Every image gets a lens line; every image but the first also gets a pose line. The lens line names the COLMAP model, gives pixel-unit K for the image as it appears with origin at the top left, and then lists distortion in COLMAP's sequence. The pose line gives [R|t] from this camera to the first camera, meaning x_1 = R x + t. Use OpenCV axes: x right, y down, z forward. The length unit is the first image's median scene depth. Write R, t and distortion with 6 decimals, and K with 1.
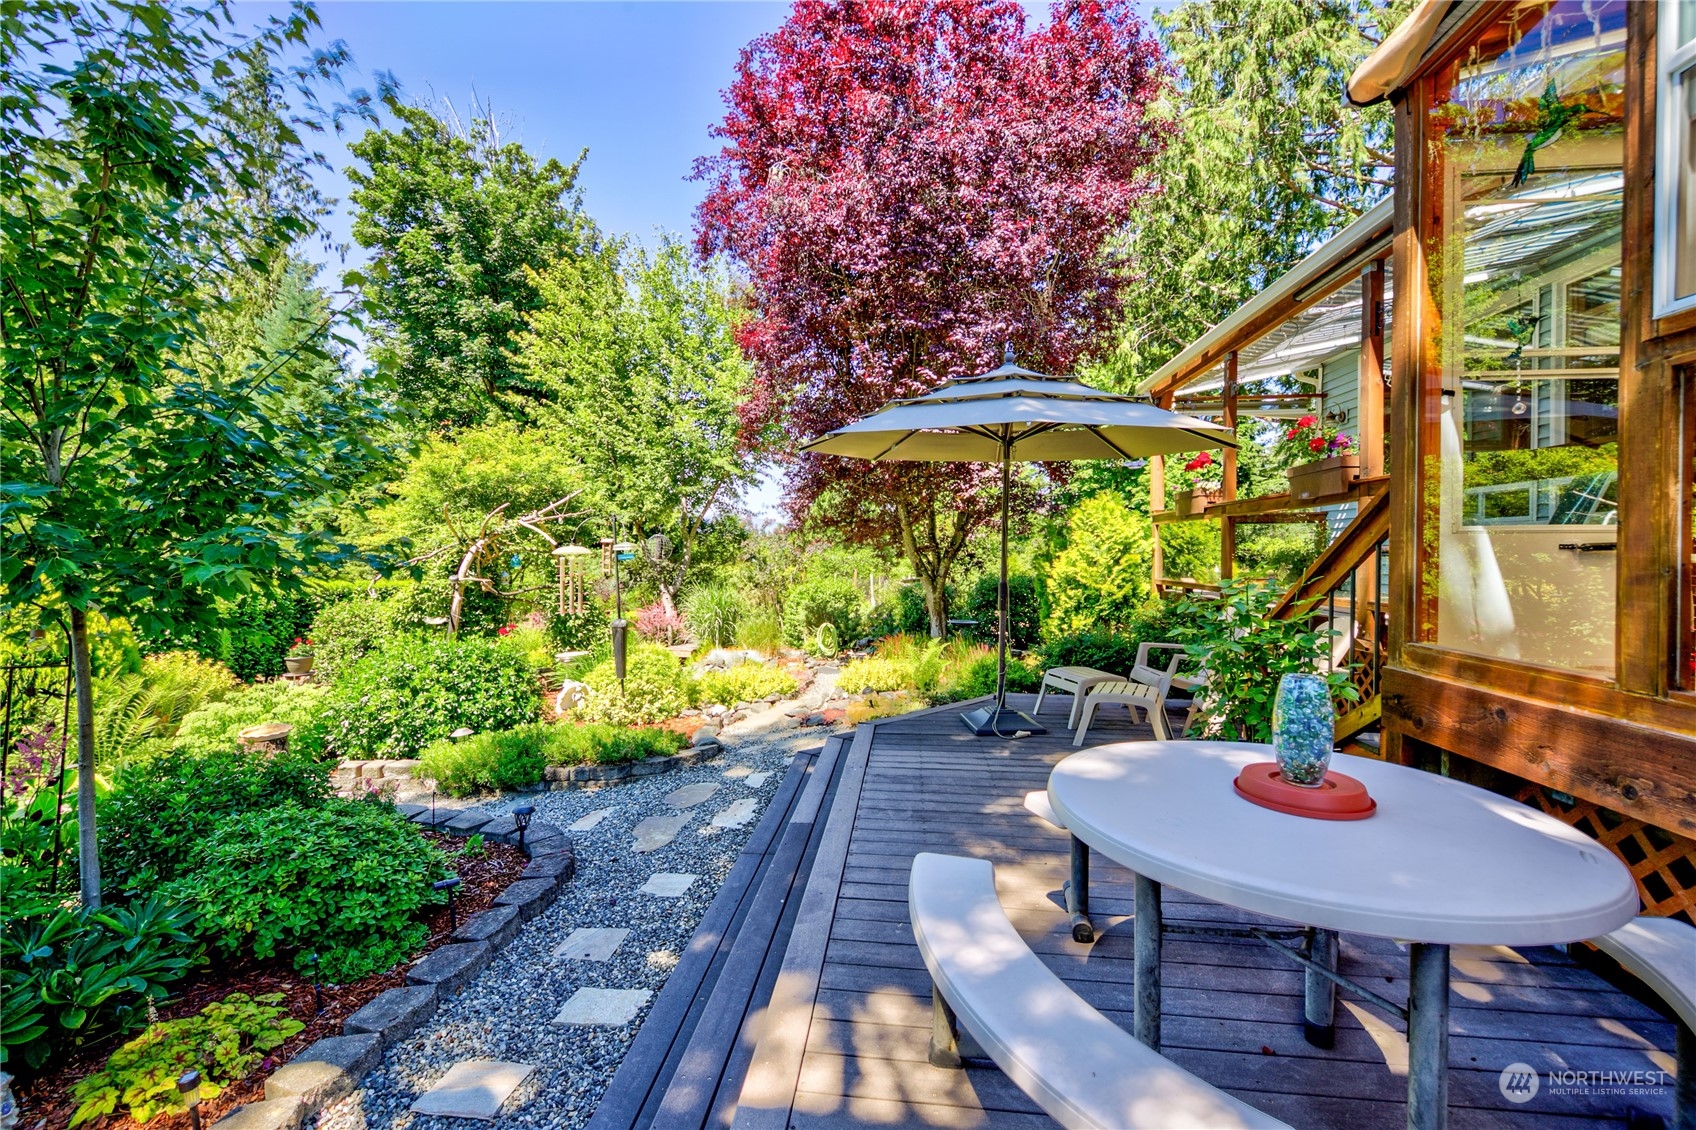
lens RADIAL K [[732.5, 0, 844.0], [0, 732.5, 562.2], [0, 0, 1]] dist [0.000081, 0.000010]
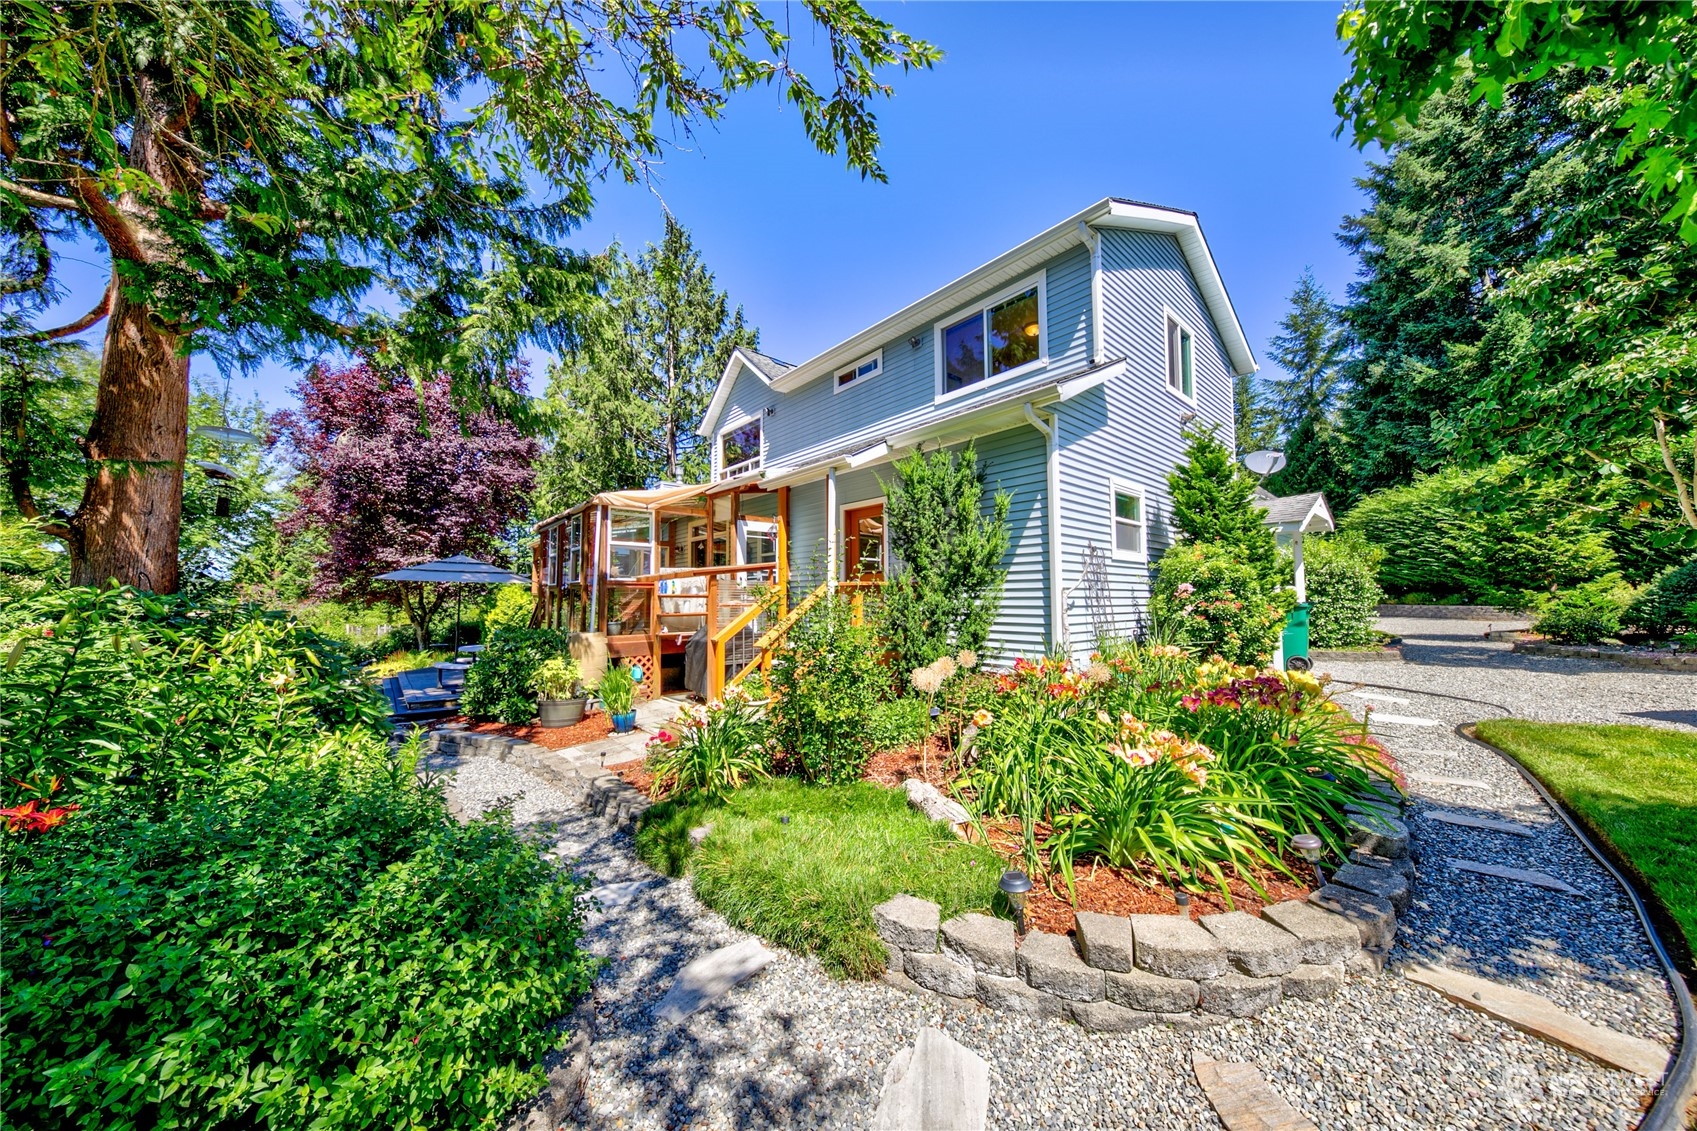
lens RADIAL K [[543.9, 0, 851.0], [0, 543.9, 568.2], [0, 0, 1]] dist [0.000307, 0.000001]
pose [[0.686636, 0.034664, 0.726175, -0.200257], [0.019287, 0.997642, -0.065860, -0.009969], [-0.726746, 0.059228, 0.684348, -1.117159]]
